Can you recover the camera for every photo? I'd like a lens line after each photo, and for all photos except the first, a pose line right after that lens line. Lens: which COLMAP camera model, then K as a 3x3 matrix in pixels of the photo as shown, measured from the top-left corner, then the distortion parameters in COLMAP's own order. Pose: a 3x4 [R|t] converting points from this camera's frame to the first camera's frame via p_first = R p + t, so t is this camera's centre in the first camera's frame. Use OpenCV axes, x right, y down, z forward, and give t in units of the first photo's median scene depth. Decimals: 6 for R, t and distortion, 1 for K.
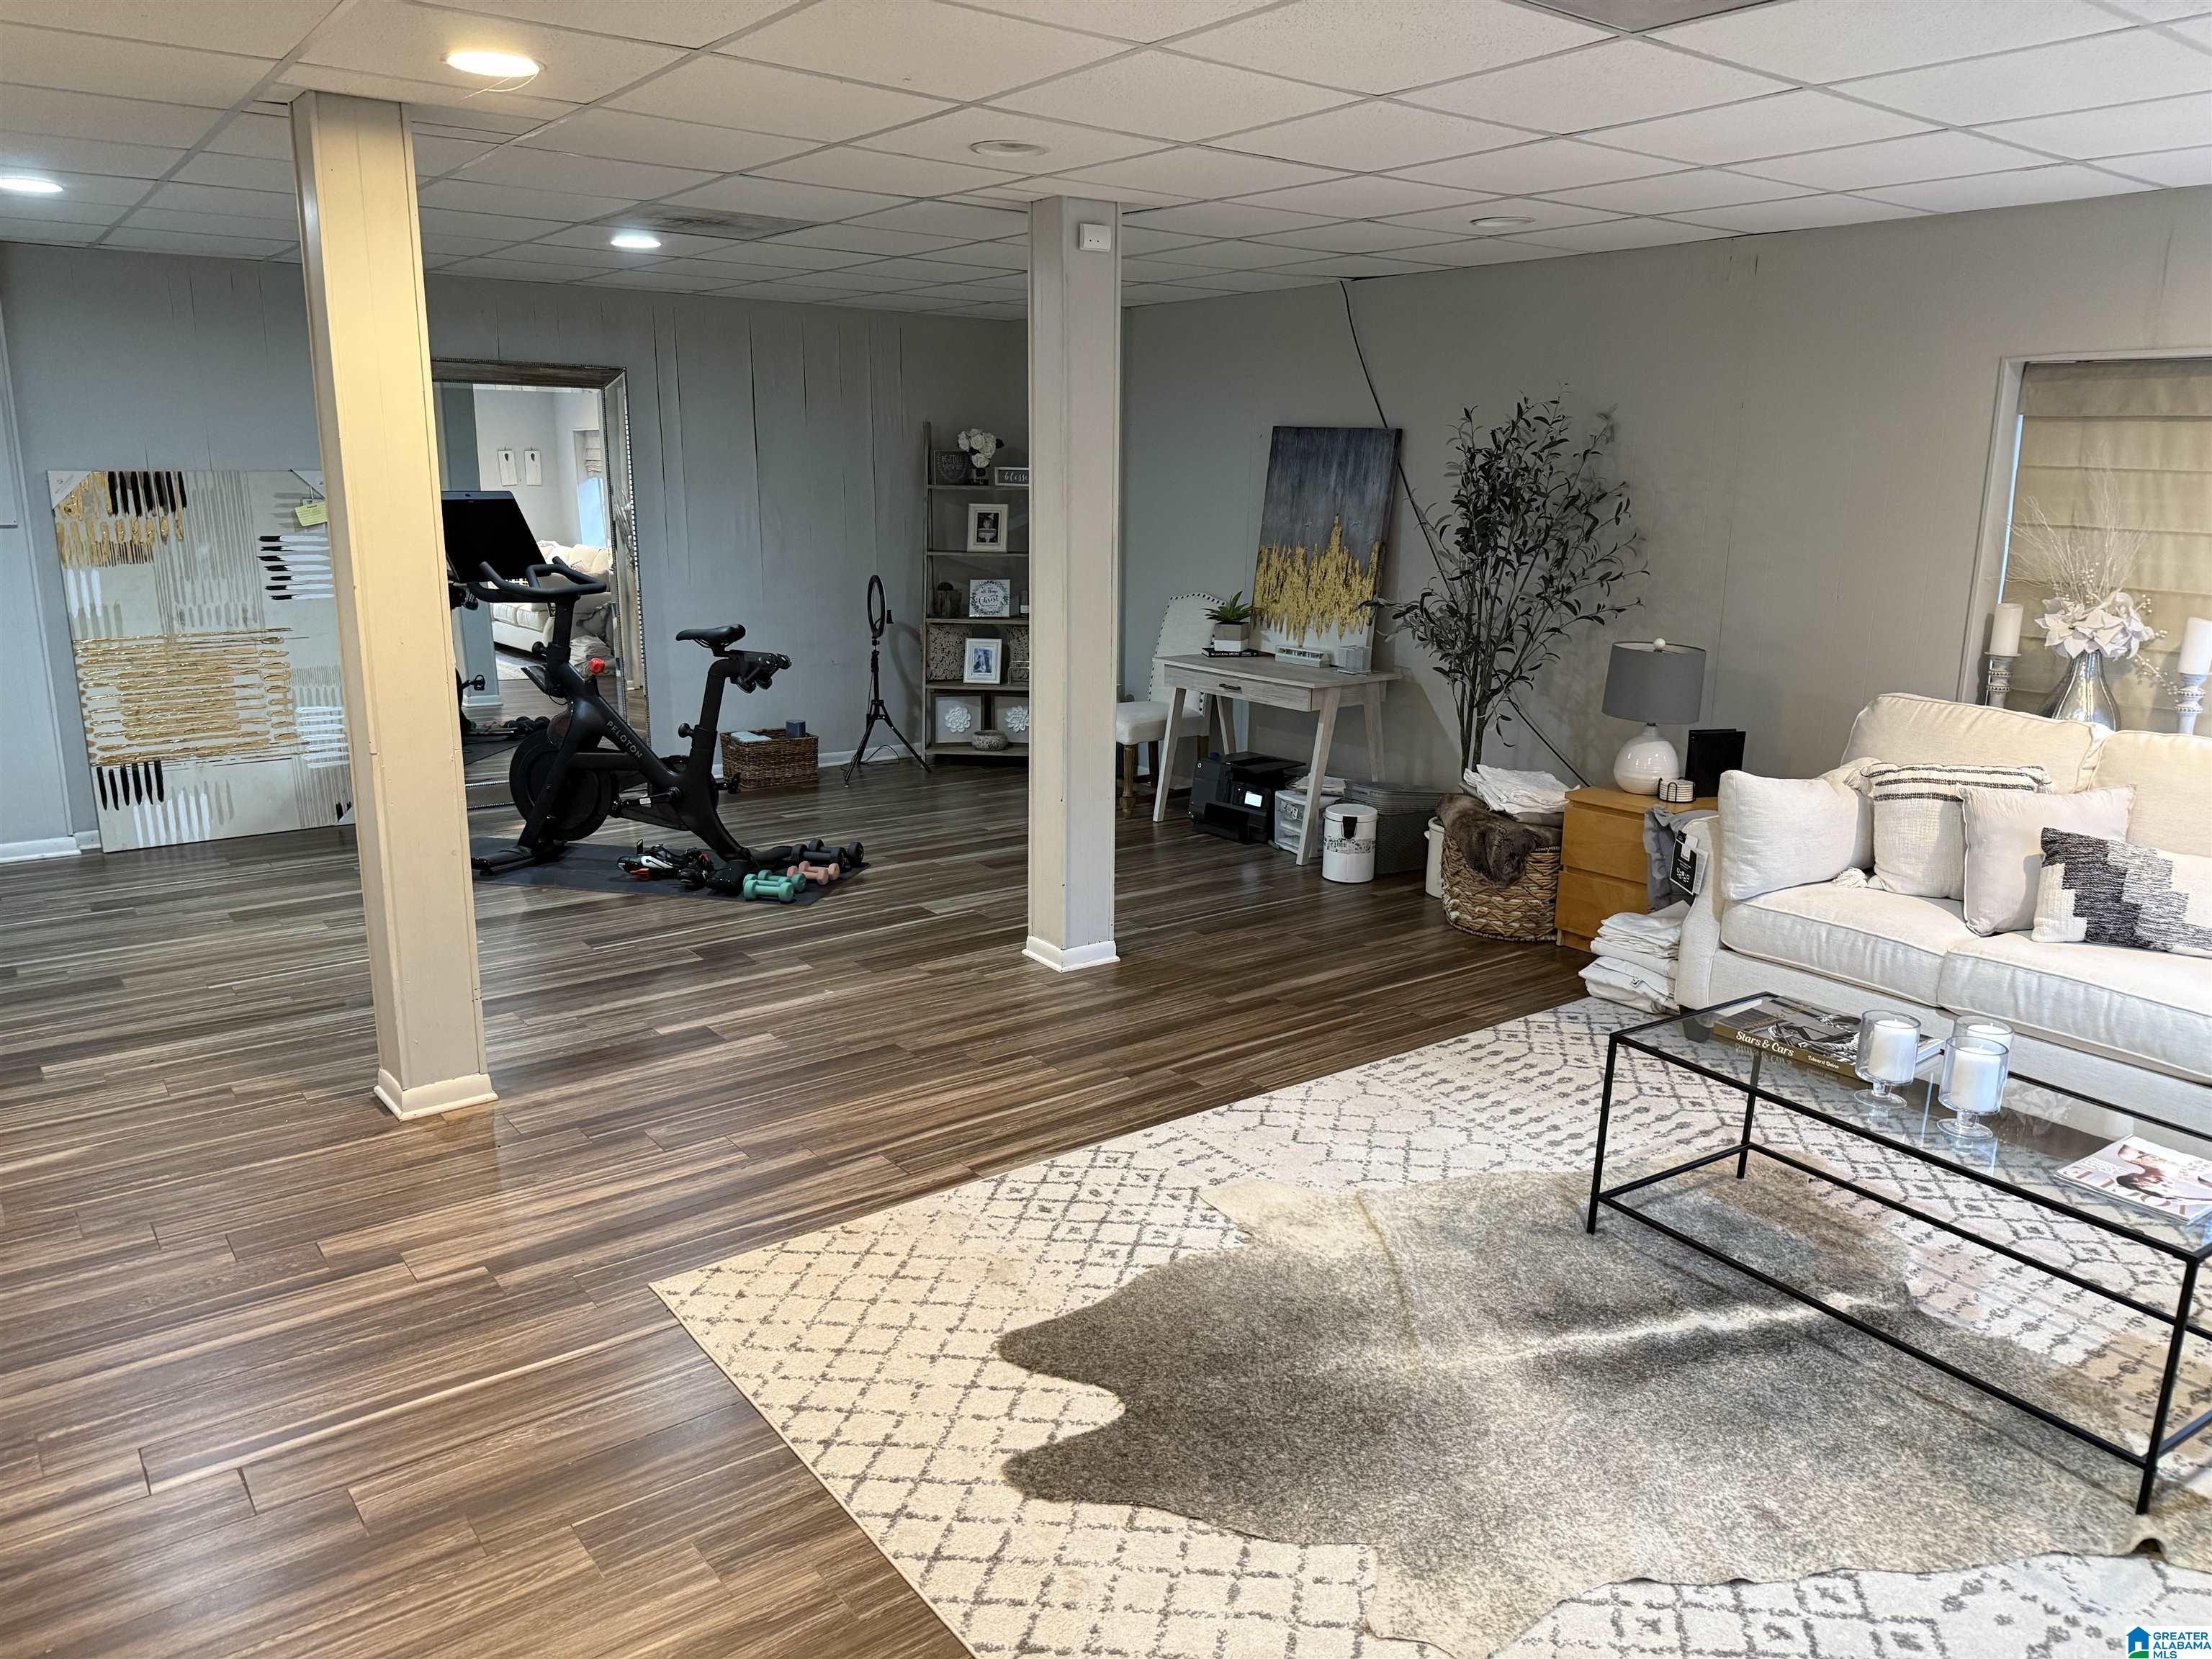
lens RADIAL K [[1548.0, 0, 1106.9], [0, 1548.0, 826.0], [0, 0, 1]] dist [0.041087, -0.055407]
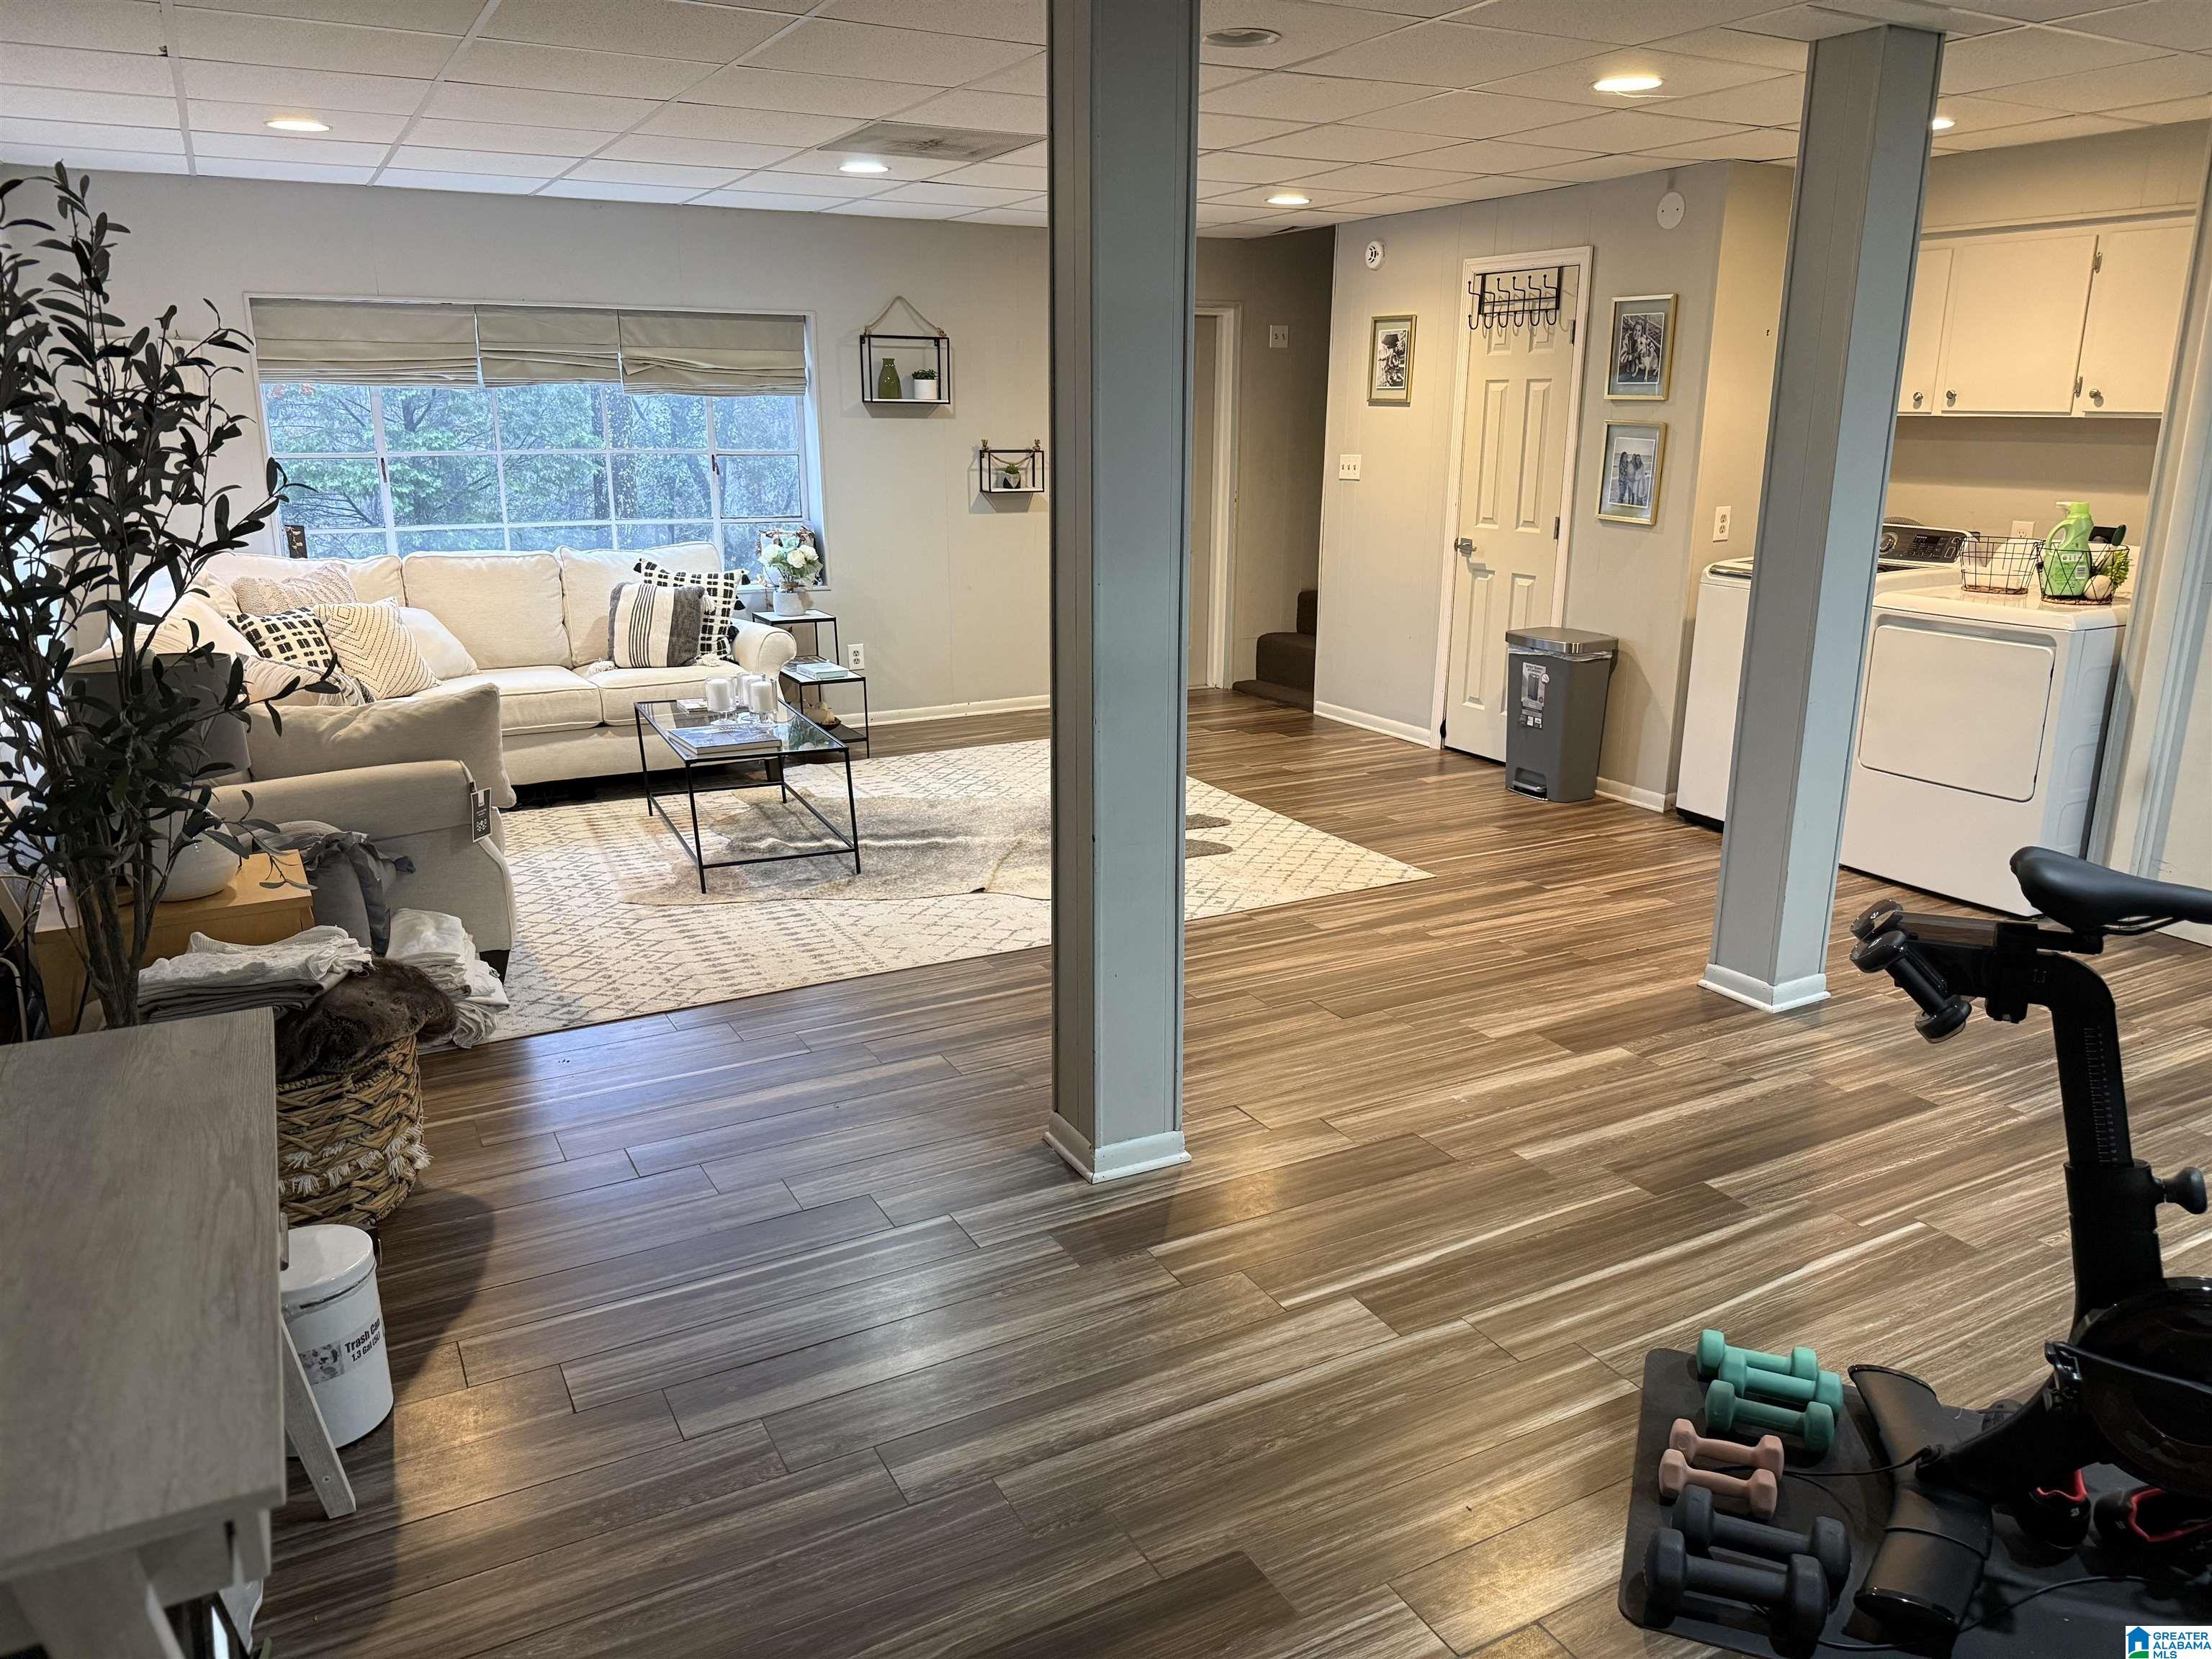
lens RADIAL K [[1548.0, 0, 1107.4], [0, 1548.0, 830.8], [0, 0, 1]] dist [0.041087, -0.055407]
pose [[-0.988807, -0.051794, 0.139919, -0.144583], [0.020086, 0.883062, 0.468825, -0.467274], [-0.147840, 0.466388, -0.872138, 2.113035]]
